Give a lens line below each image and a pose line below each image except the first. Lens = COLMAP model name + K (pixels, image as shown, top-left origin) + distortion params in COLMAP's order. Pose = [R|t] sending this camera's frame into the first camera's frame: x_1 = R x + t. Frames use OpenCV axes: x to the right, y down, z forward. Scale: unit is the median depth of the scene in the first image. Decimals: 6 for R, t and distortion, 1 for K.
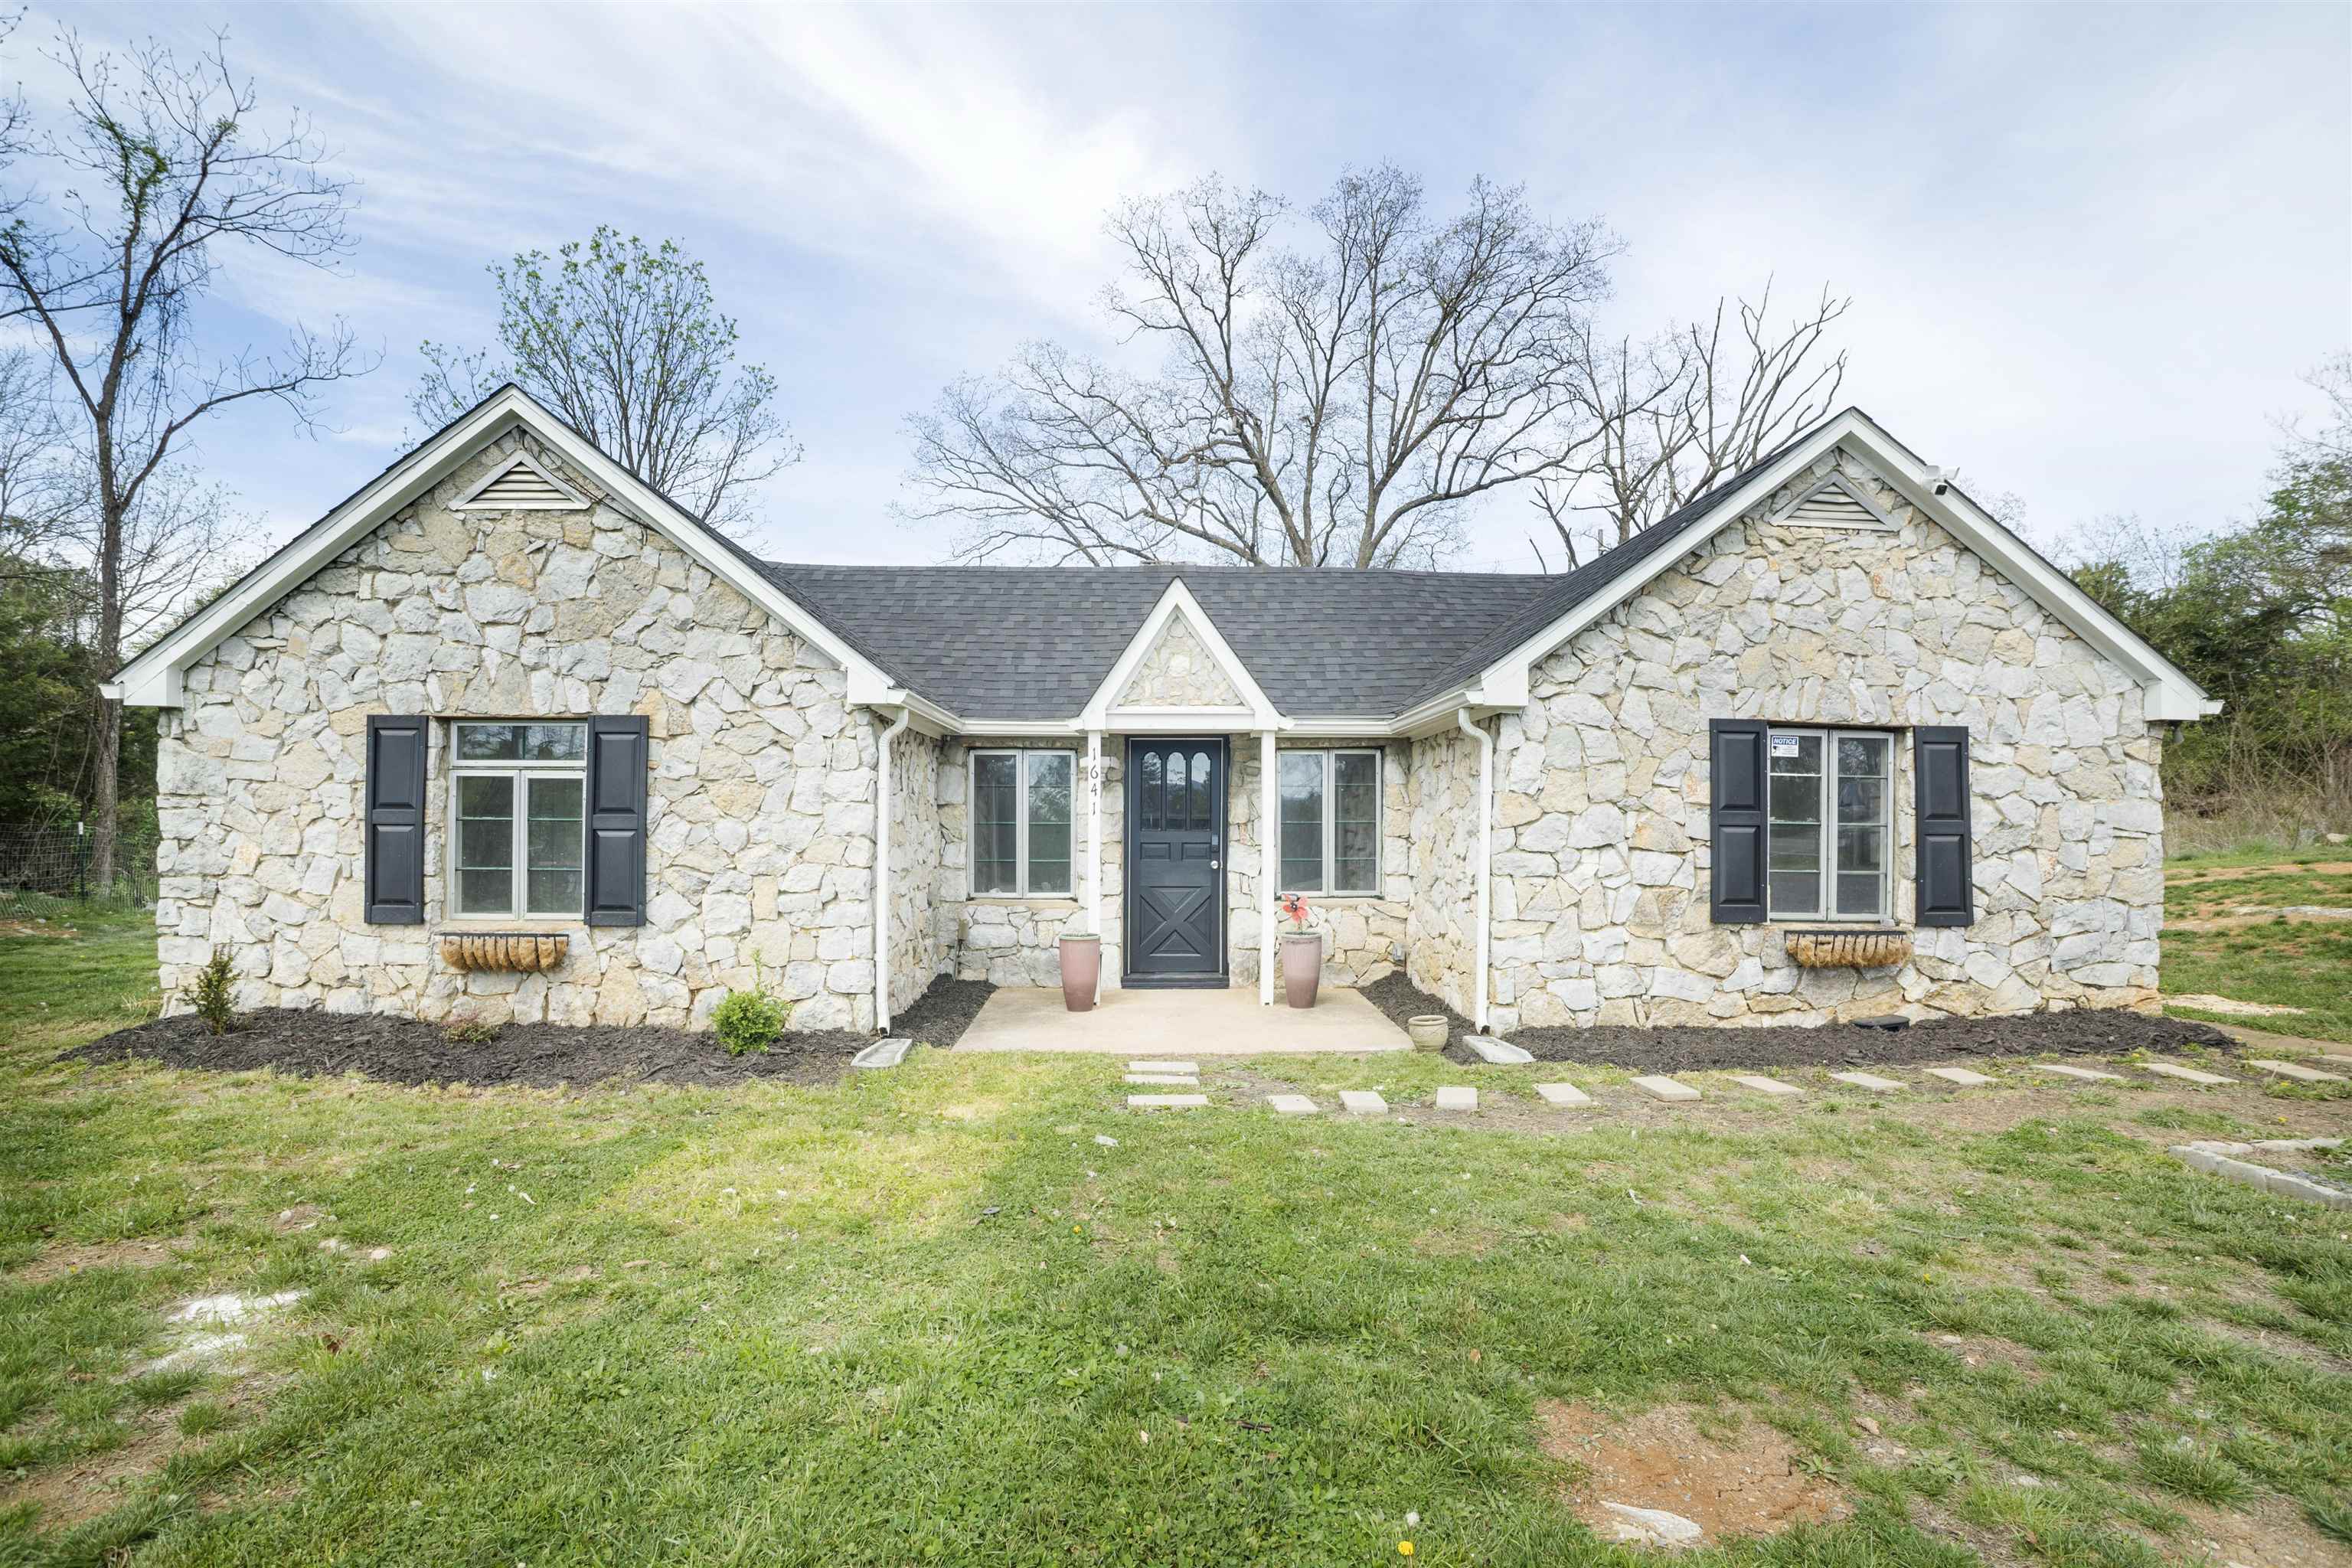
lens RADIAL K [[1088.3, 0, 1174.0], [0, 1088.3, 803.8], [0, 0, 1]] dist [-0.055286, 0.011333]
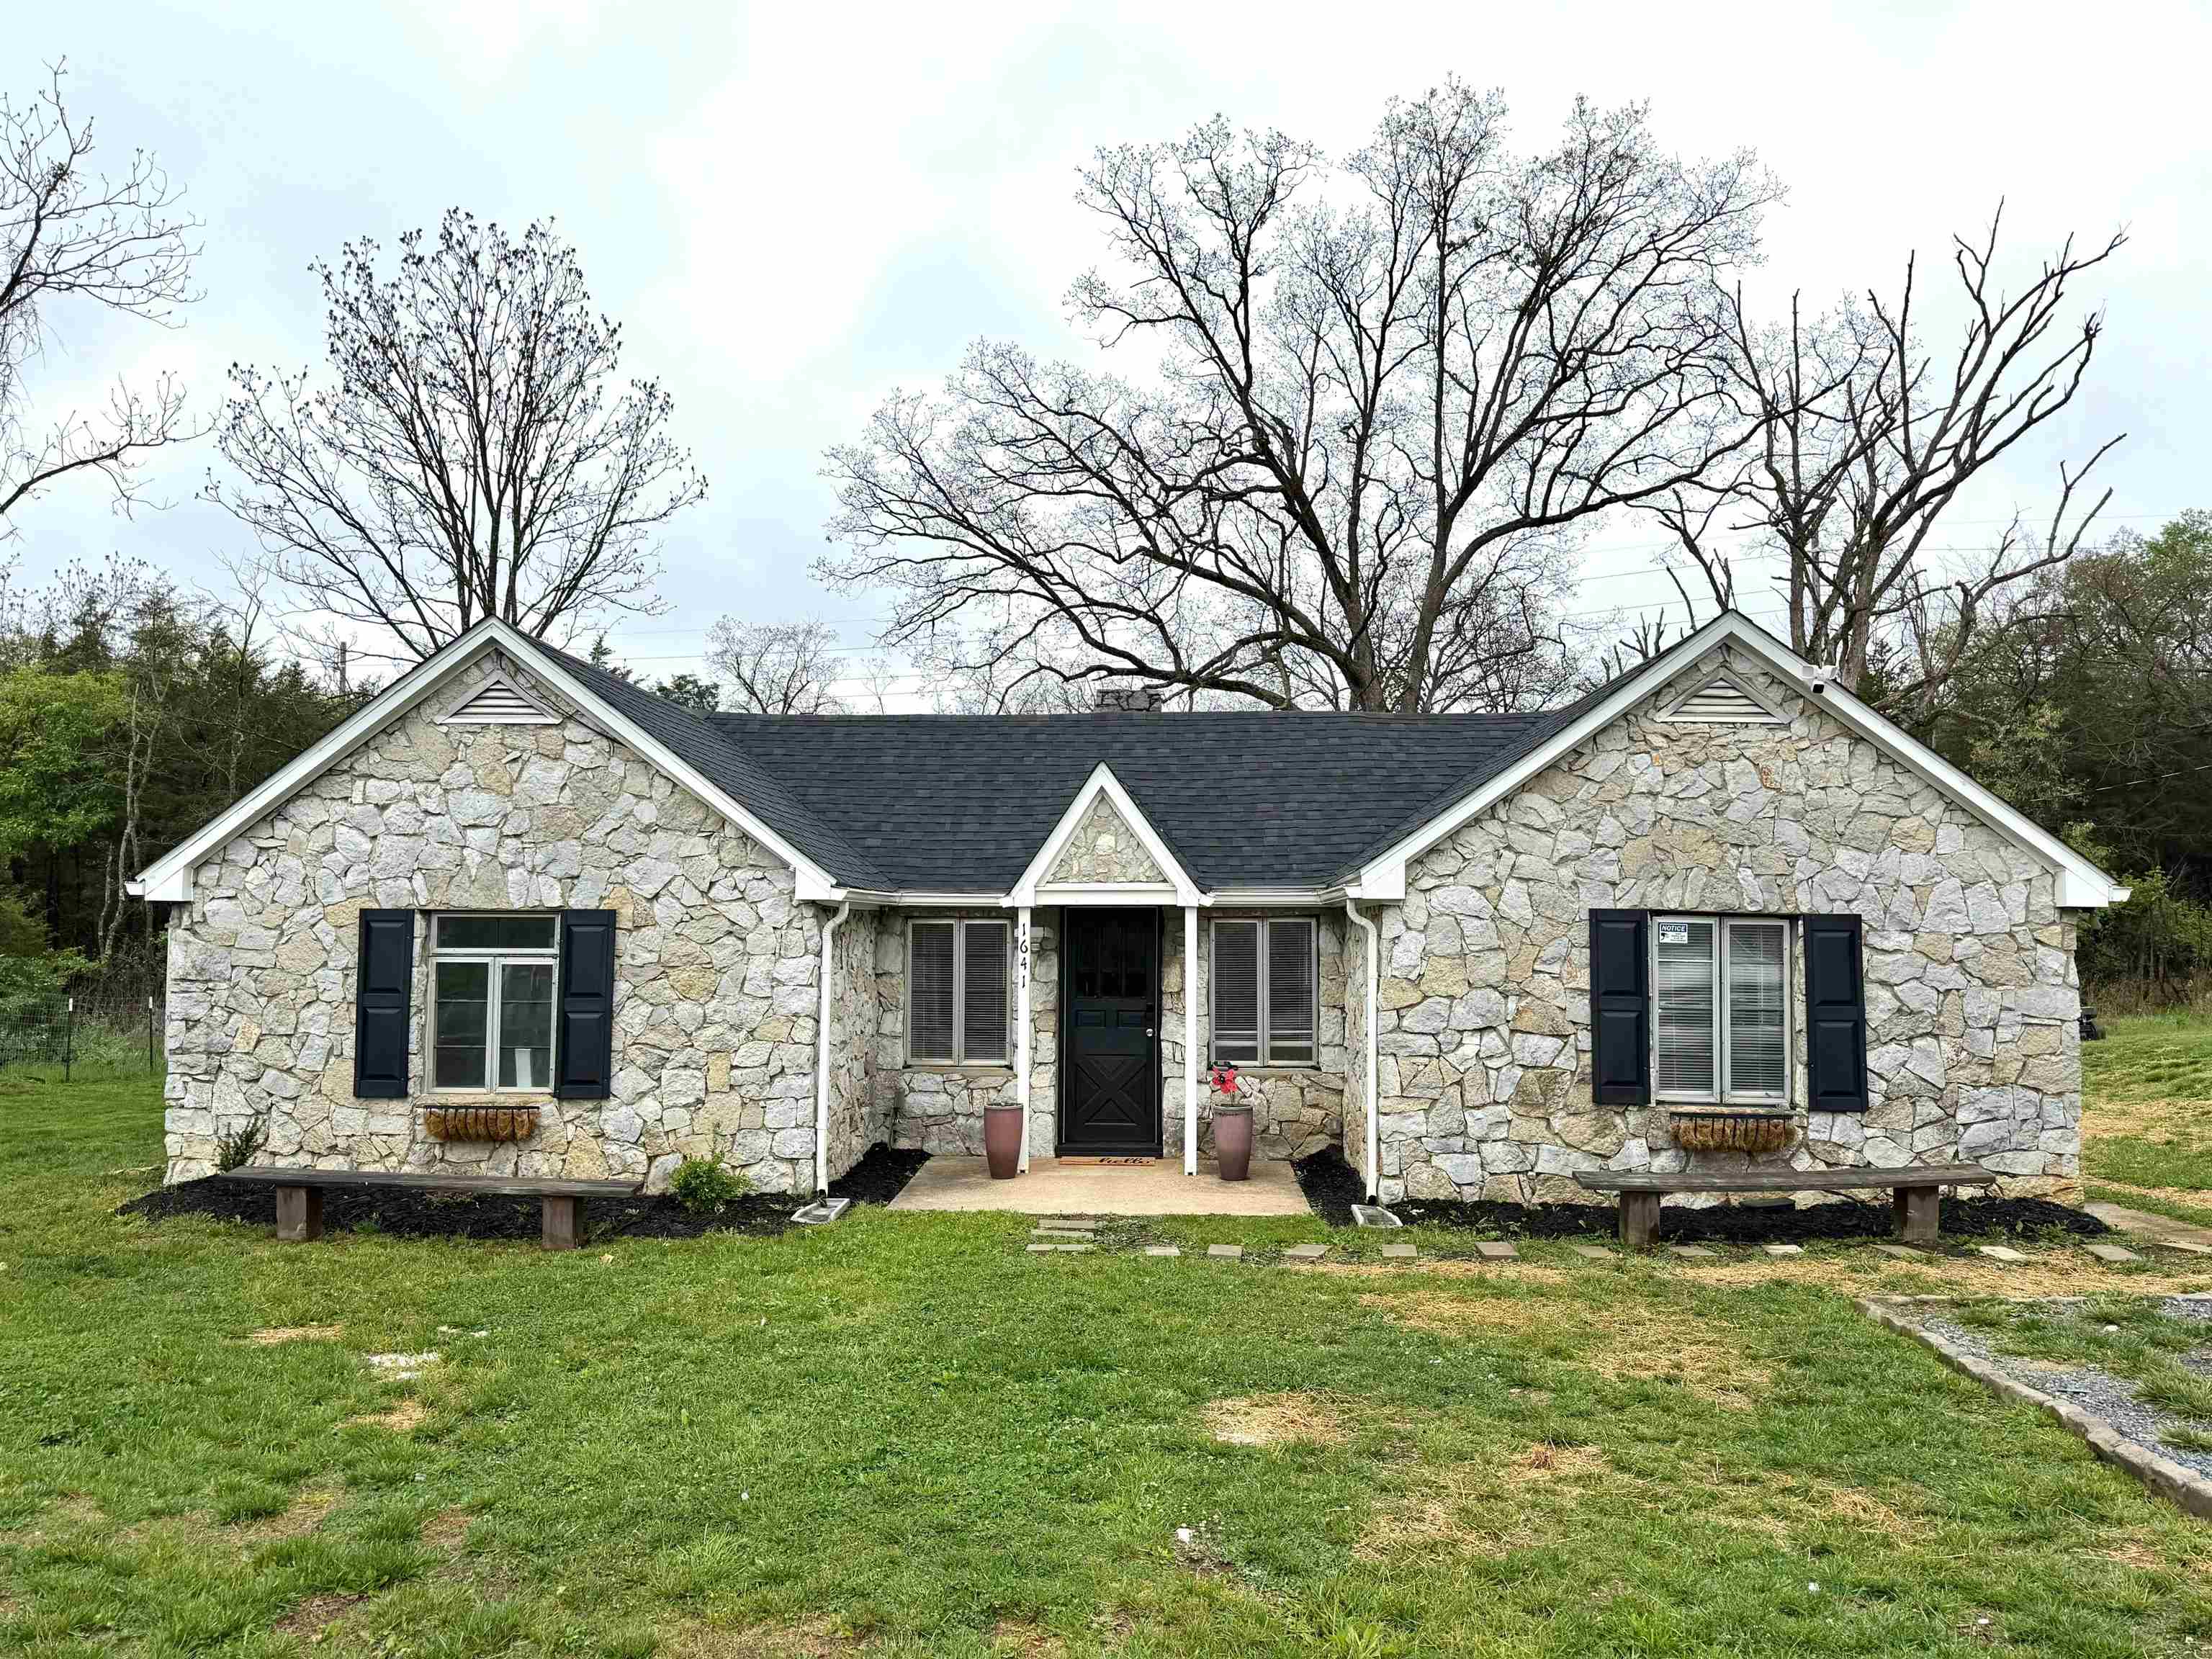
lens RADIAL K [[1561.9, 0, 1100.3], [0, 1561.9, 858.4], [0, 0, 1]] dist [0.078347, -0.060462]
pose [[0.997244, -0.003279, -0.074125, 0.132997], [0.000981, 0.999518, -0.031020, -0.080608], [0.074191, 0.030862, 0.996766, -0.580267]]
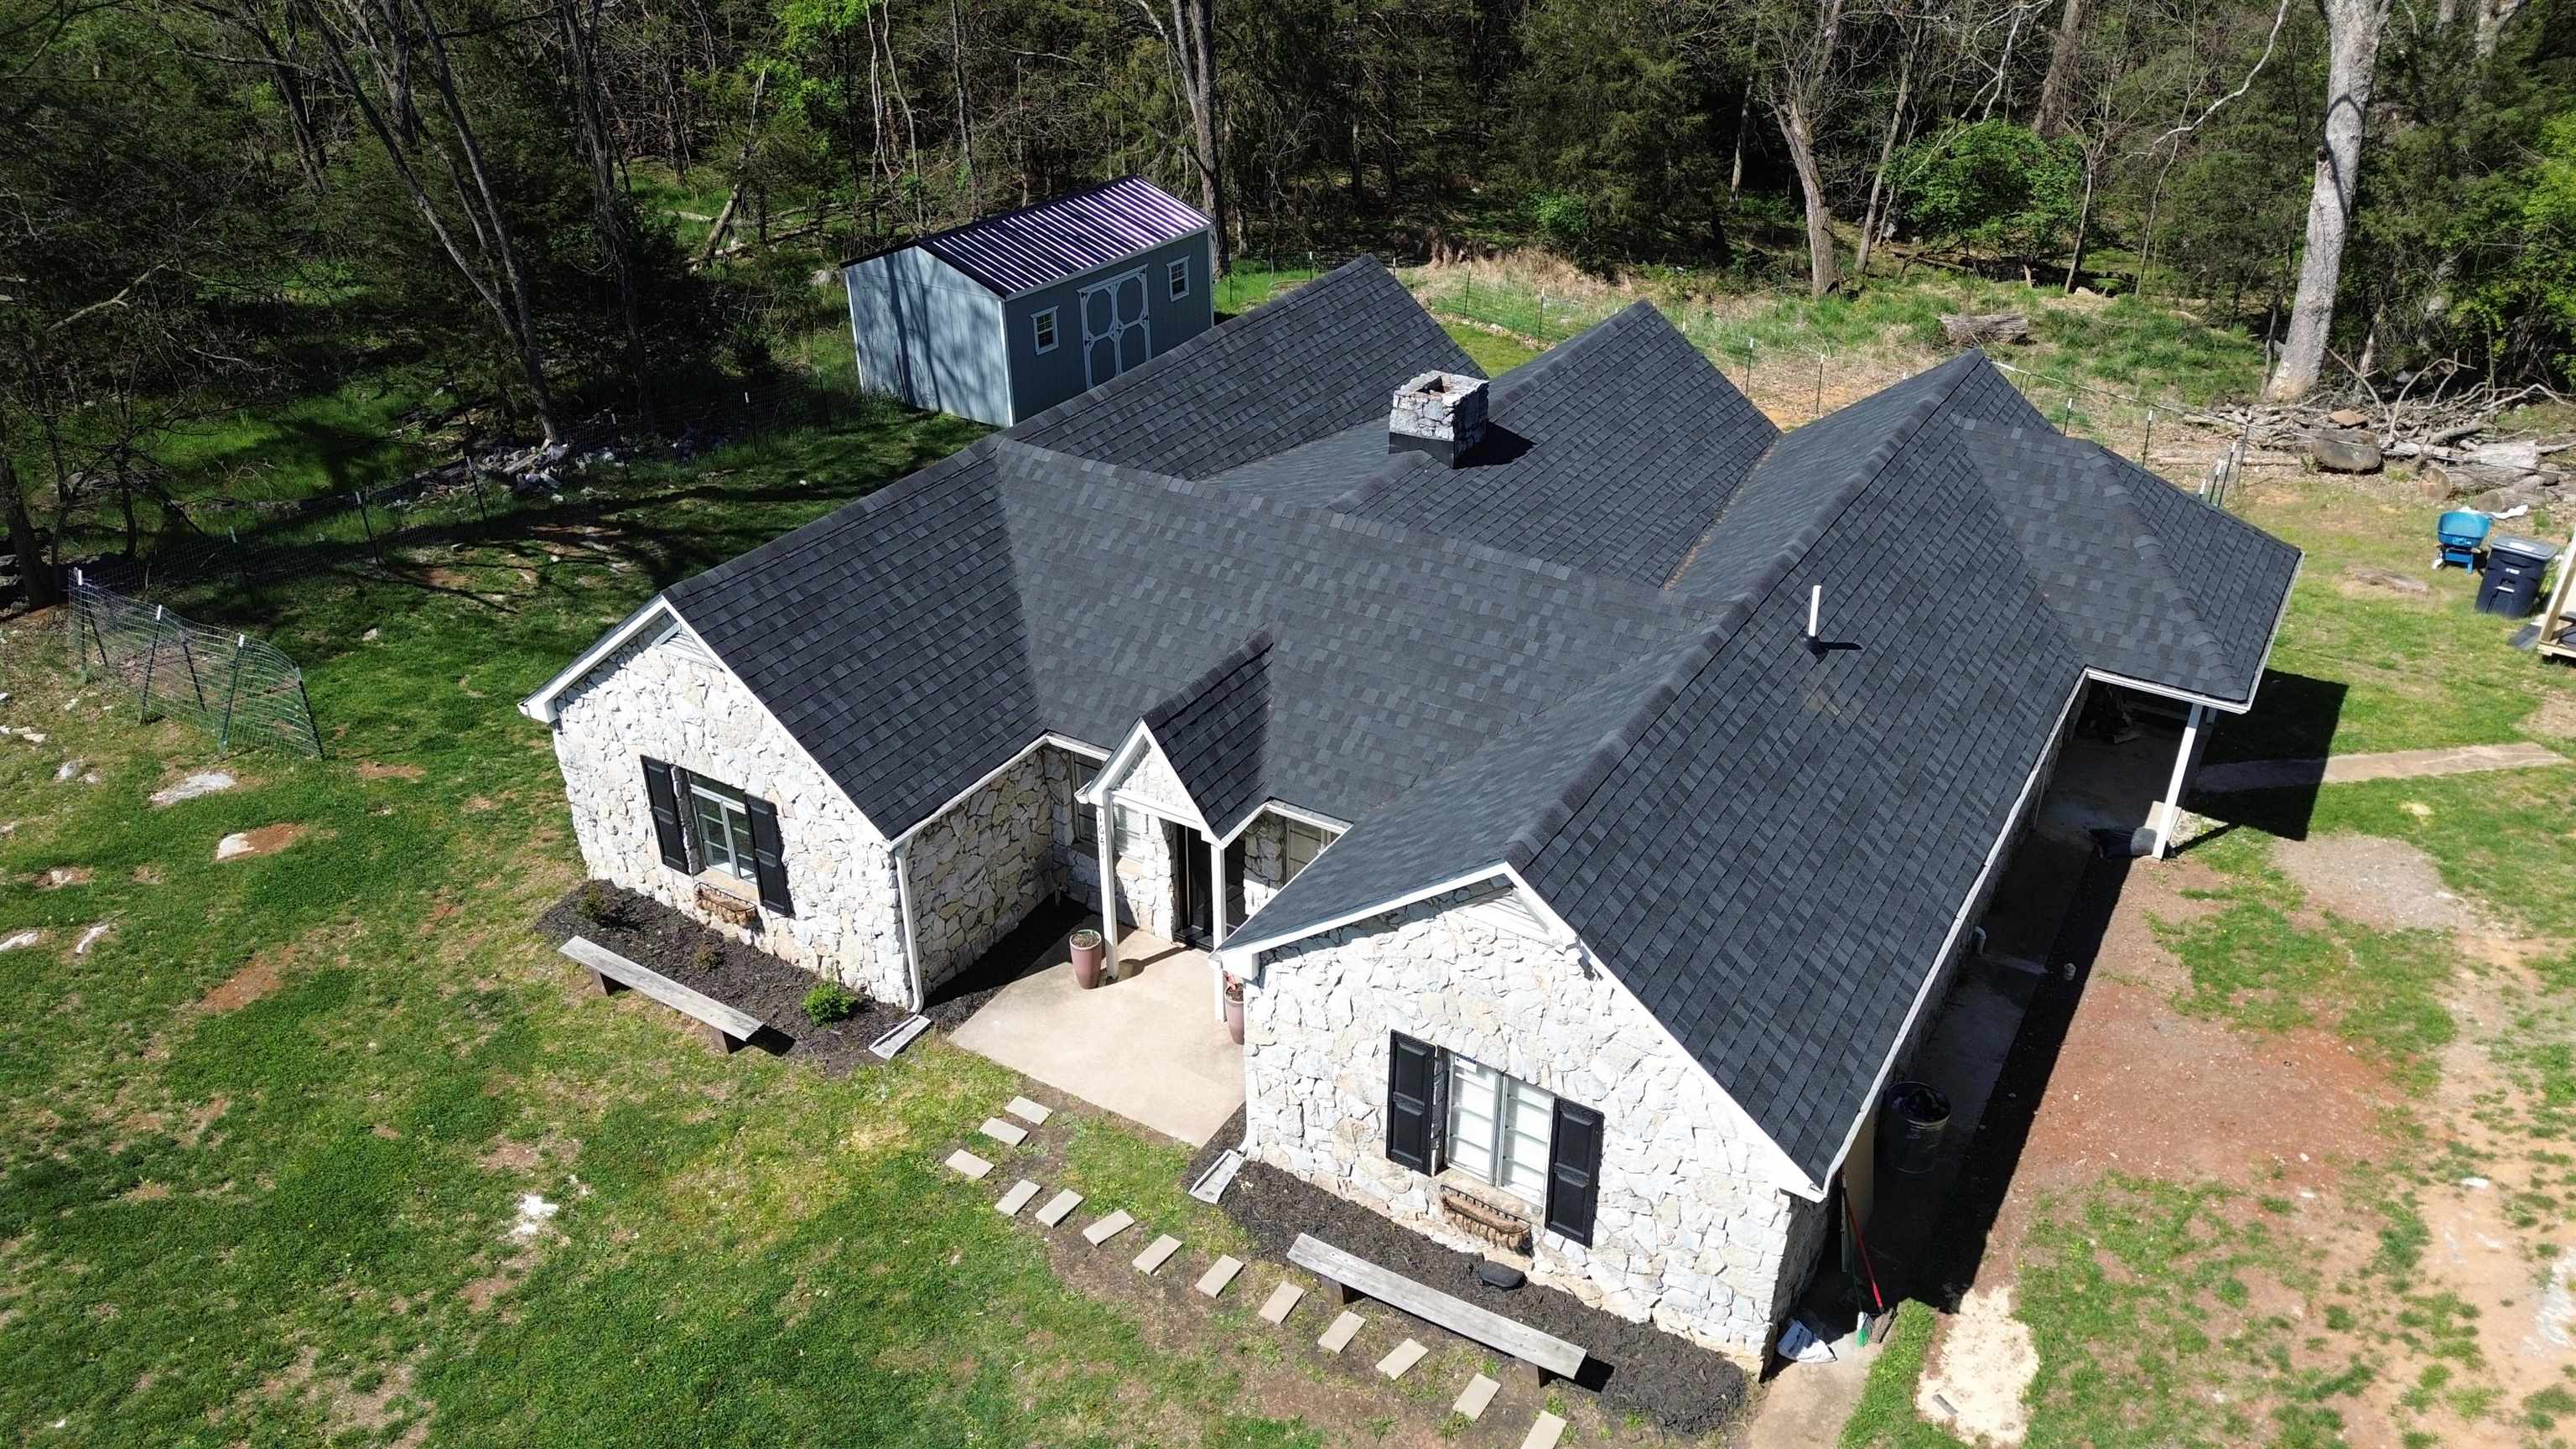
lens RADIAL K [[1814.1, 0, 1286.7], [0, 1814.1, 723.3], [0, 0, 1]] dist [0.086310, -0.069479]
pose [[0.836795, 0.262022, -0.480747, 1.298357], [0.019743, 0.863040, 0.504749, -1.425253], [0.547160, -0.431863, 0.717015, -0.402856]]
